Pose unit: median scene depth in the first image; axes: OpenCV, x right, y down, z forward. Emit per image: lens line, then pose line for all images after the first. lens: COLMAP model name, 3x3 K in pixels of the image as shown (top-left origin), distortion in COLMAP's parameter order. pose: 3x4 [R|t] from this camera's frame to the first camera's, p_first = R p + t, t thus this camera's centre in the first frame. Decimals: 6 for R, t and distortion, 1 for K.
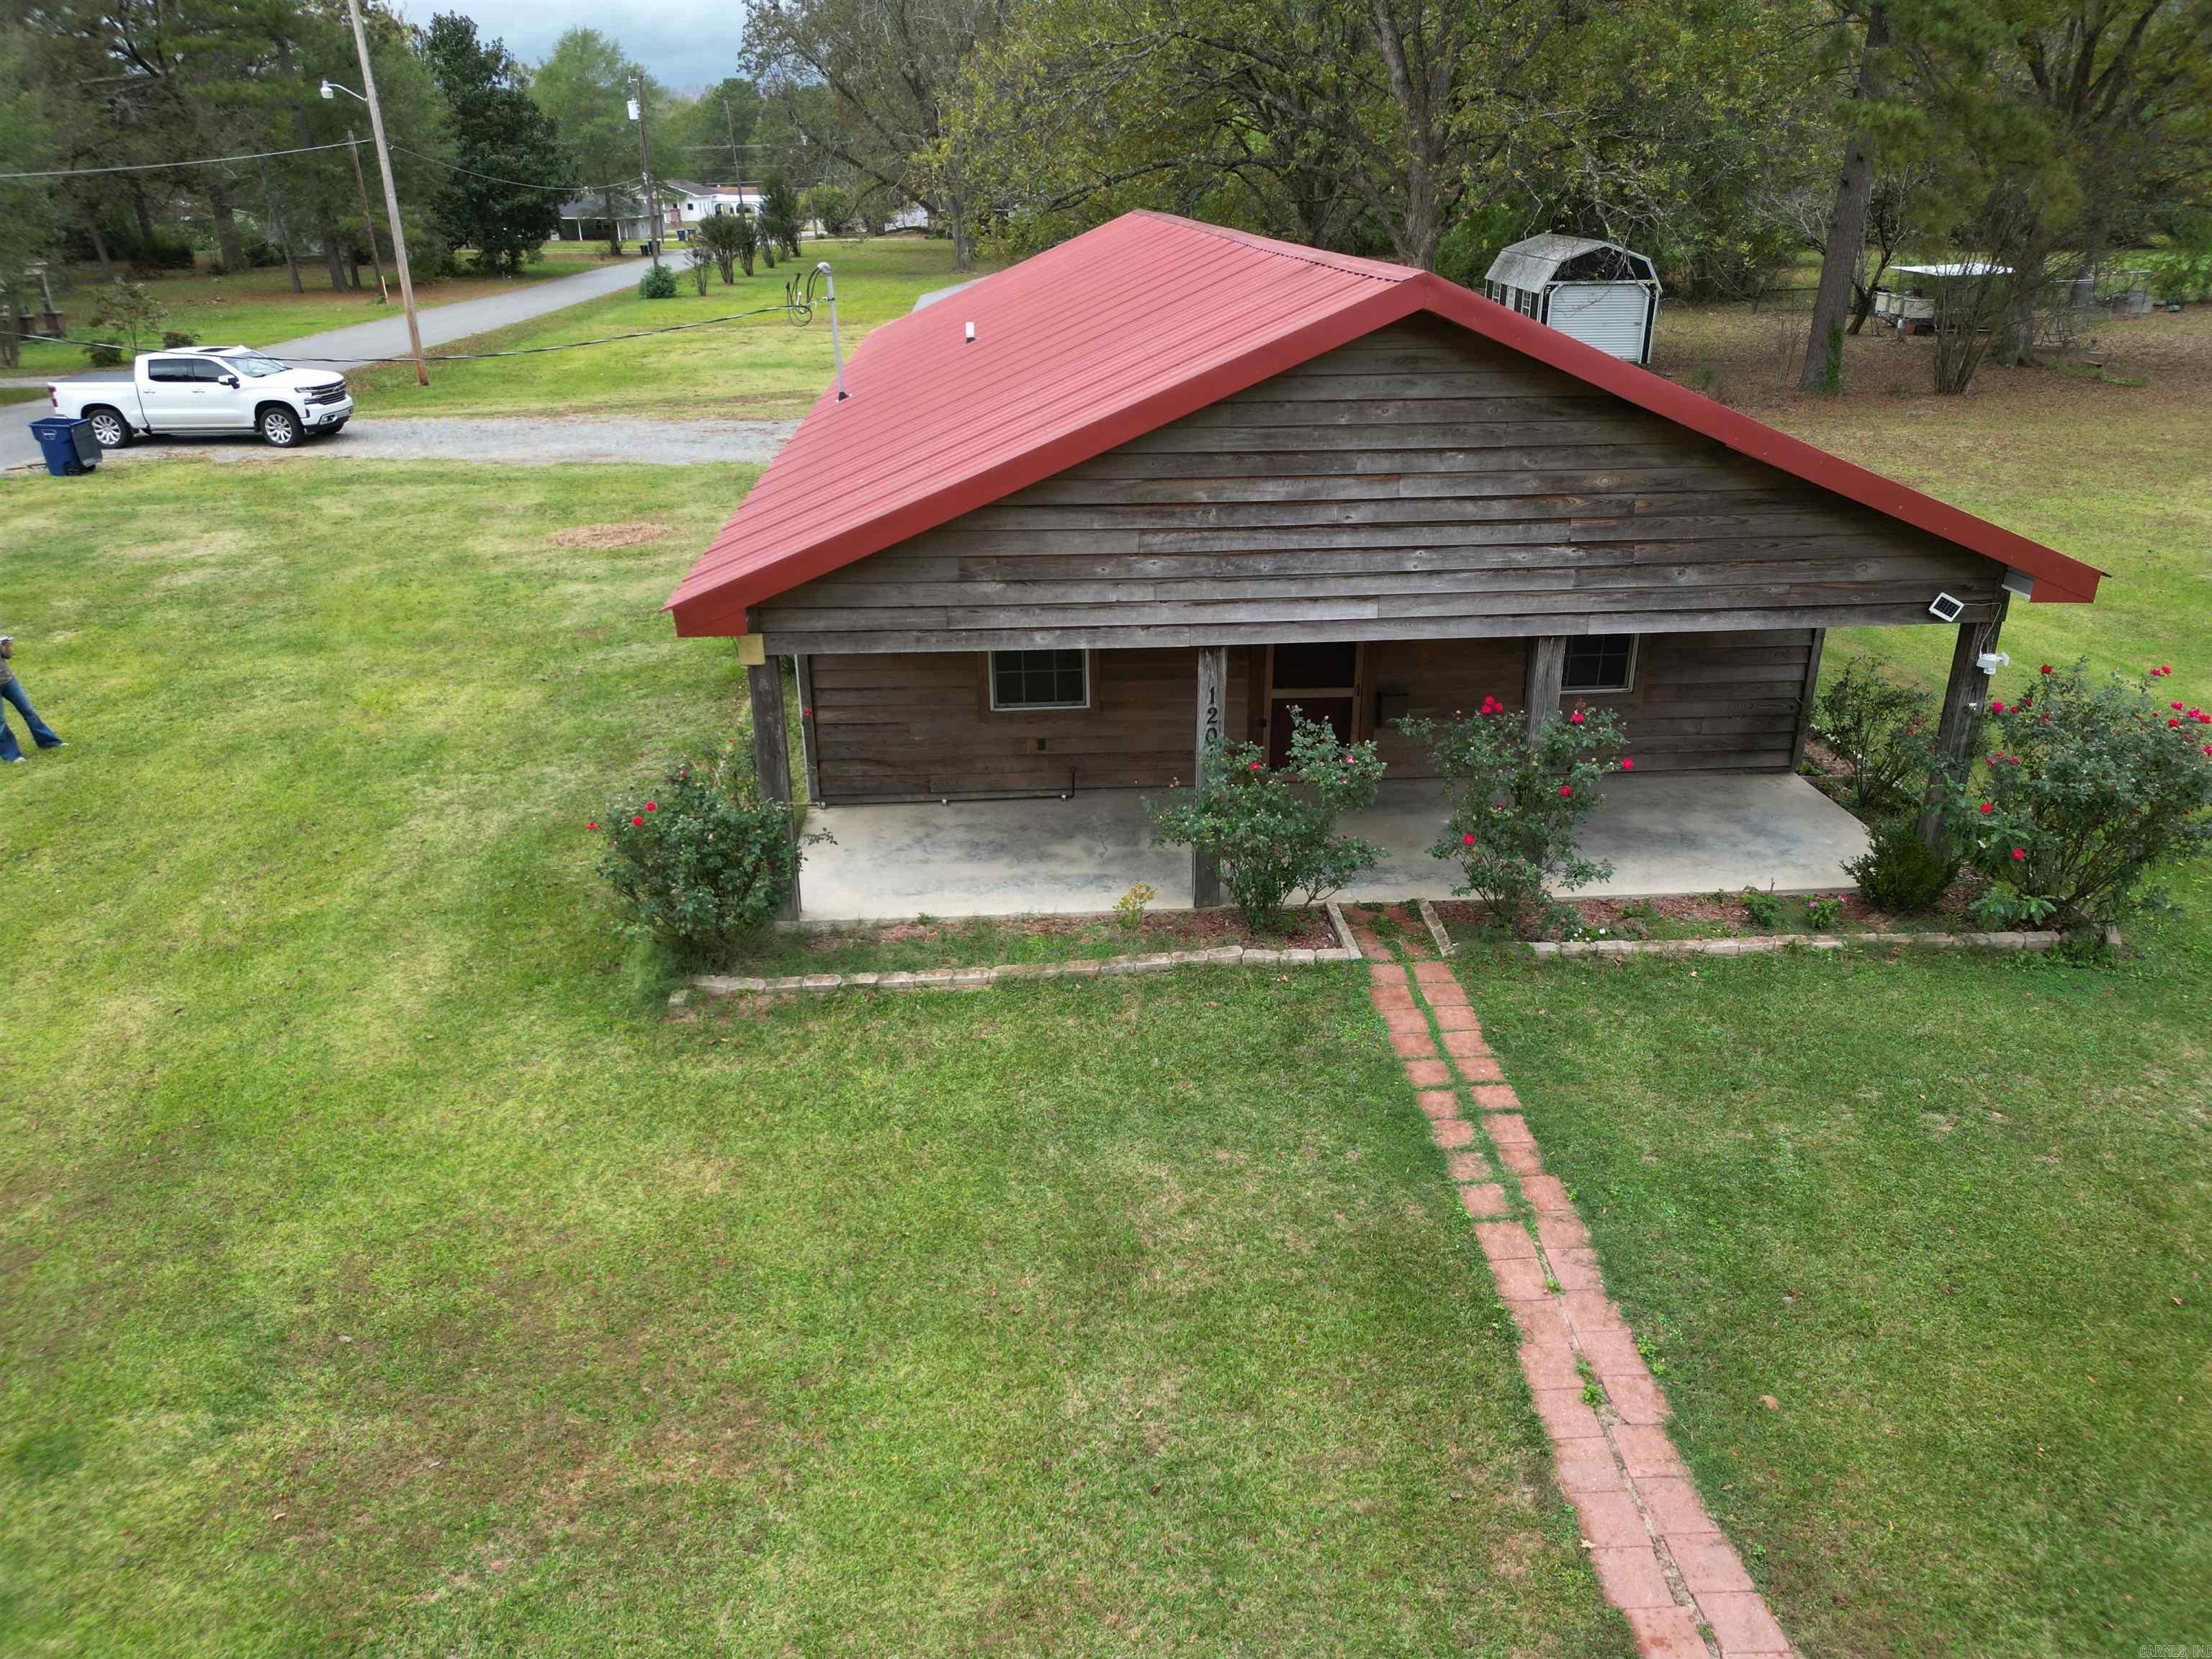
lens RADIAL K [[1537.4, 0, 1106.0], [0, 1537.4, 829.5], [0, 0, 1]] dist [0.088701, -0.086649]
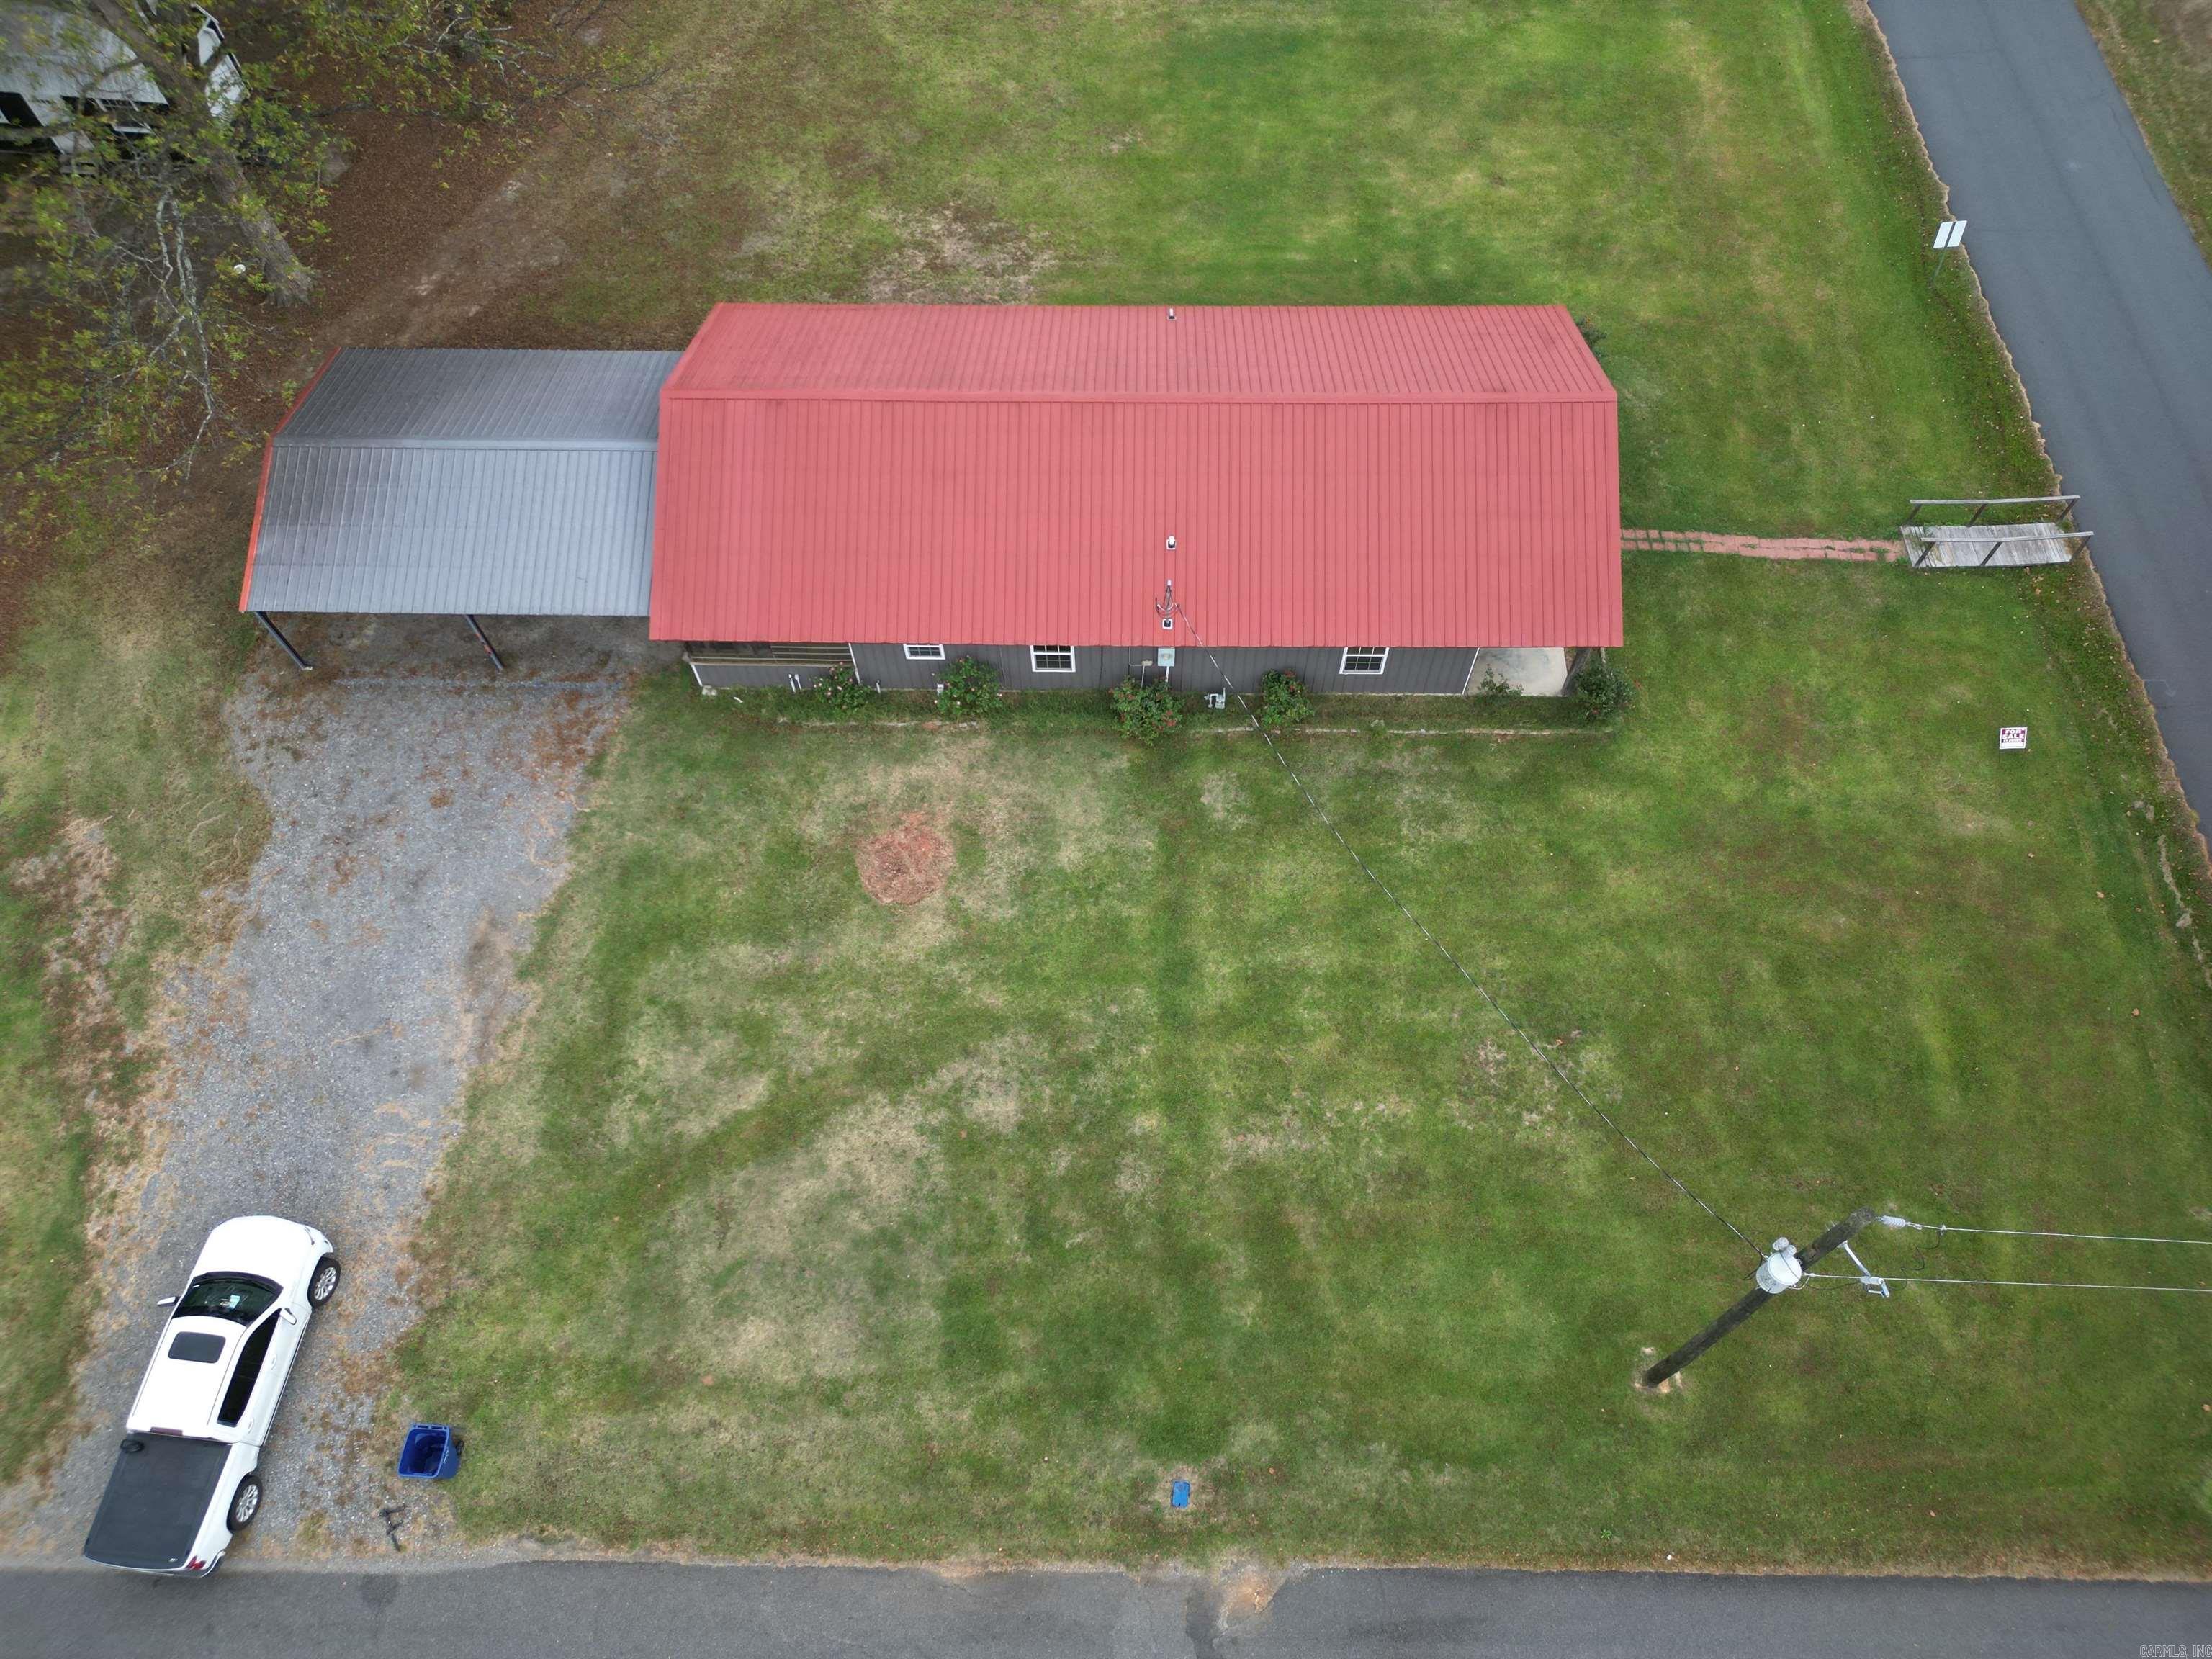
lens RADIAL K [[1545.1, 0, 1106.8], [0, 1545.1, 818.2], [0, 0, 1]] dist [0.080345, -0.075837]
pose [[0.090734, -0.861683, 0.499269, -2.151472], [0.398795, 0.490823, 0.774632, -2.696188], [-0.912541, 0.128820, 0.388169, 0.738509]]
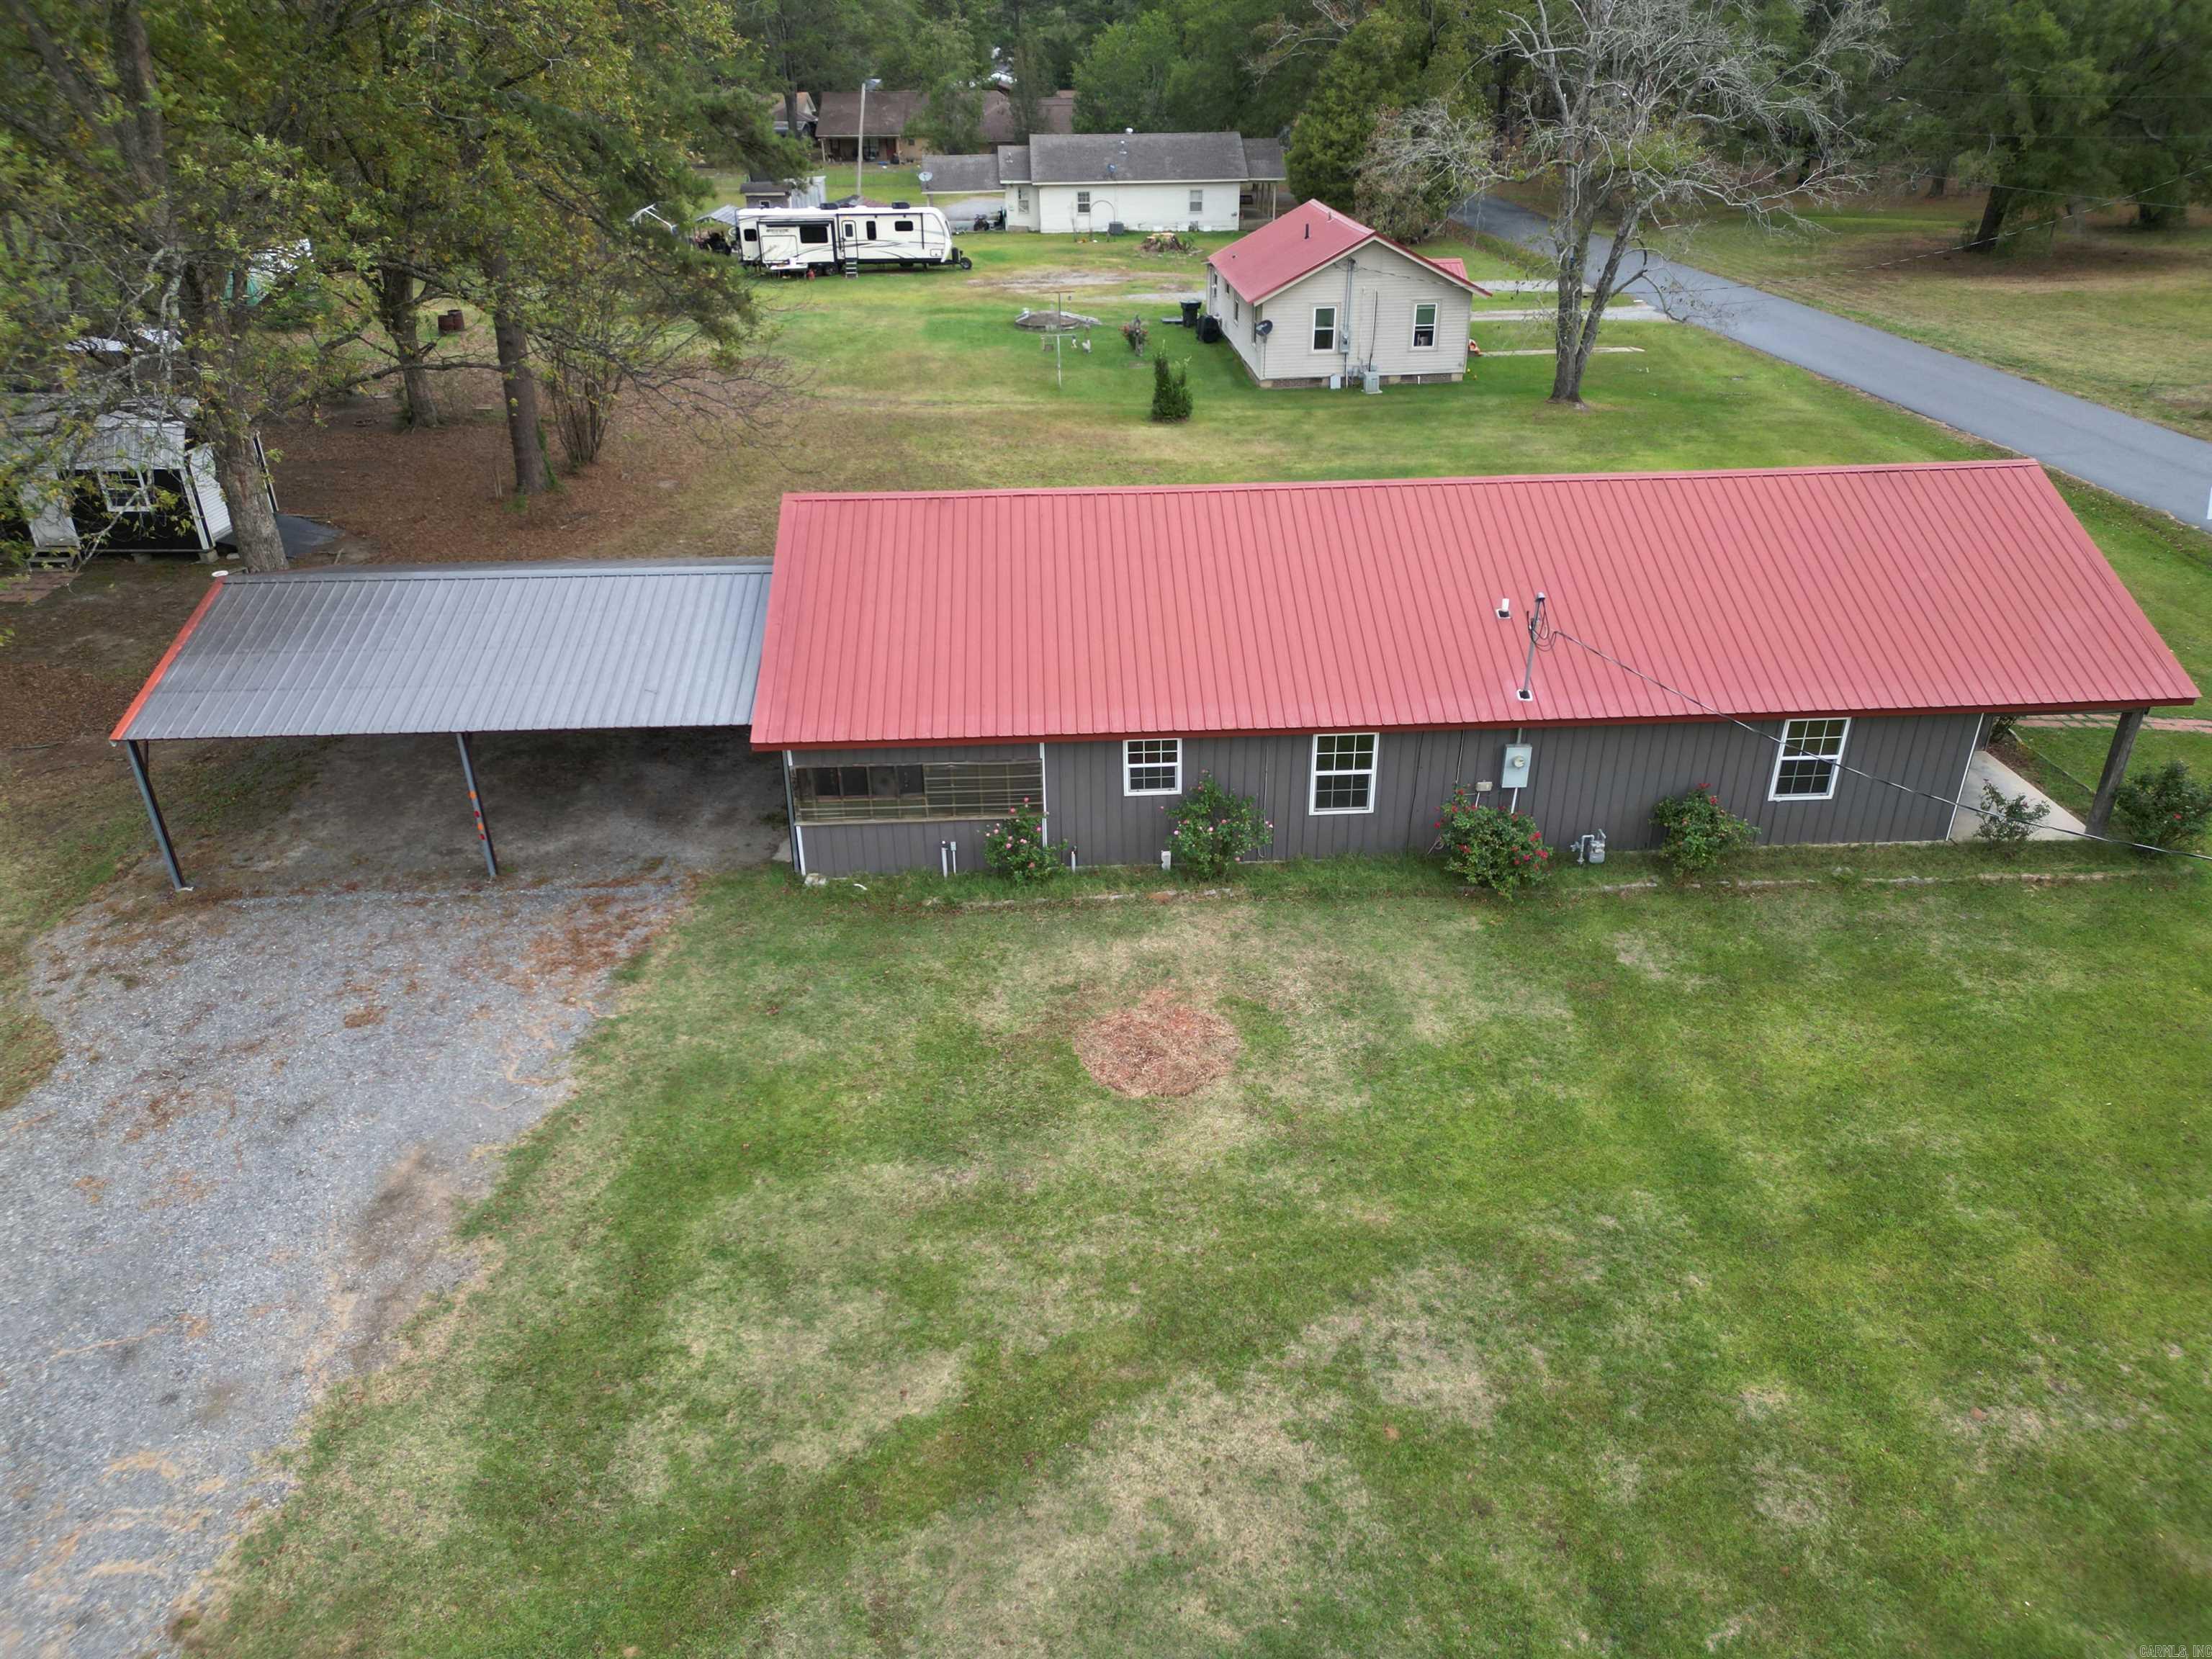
lens RADIAL K [[1529.5, 0, 1101.1], [0, 1529.5, 825.0], [0, 0, 1]] dist [0.092229, -0.085244]
pose [[0.024278, -0.455528, 0.889890, -2.203739], [0.398616, 0.820741, 0.409256, -1.405161], [-0.916797, 0.344788, 0.201507, 1.917036]]
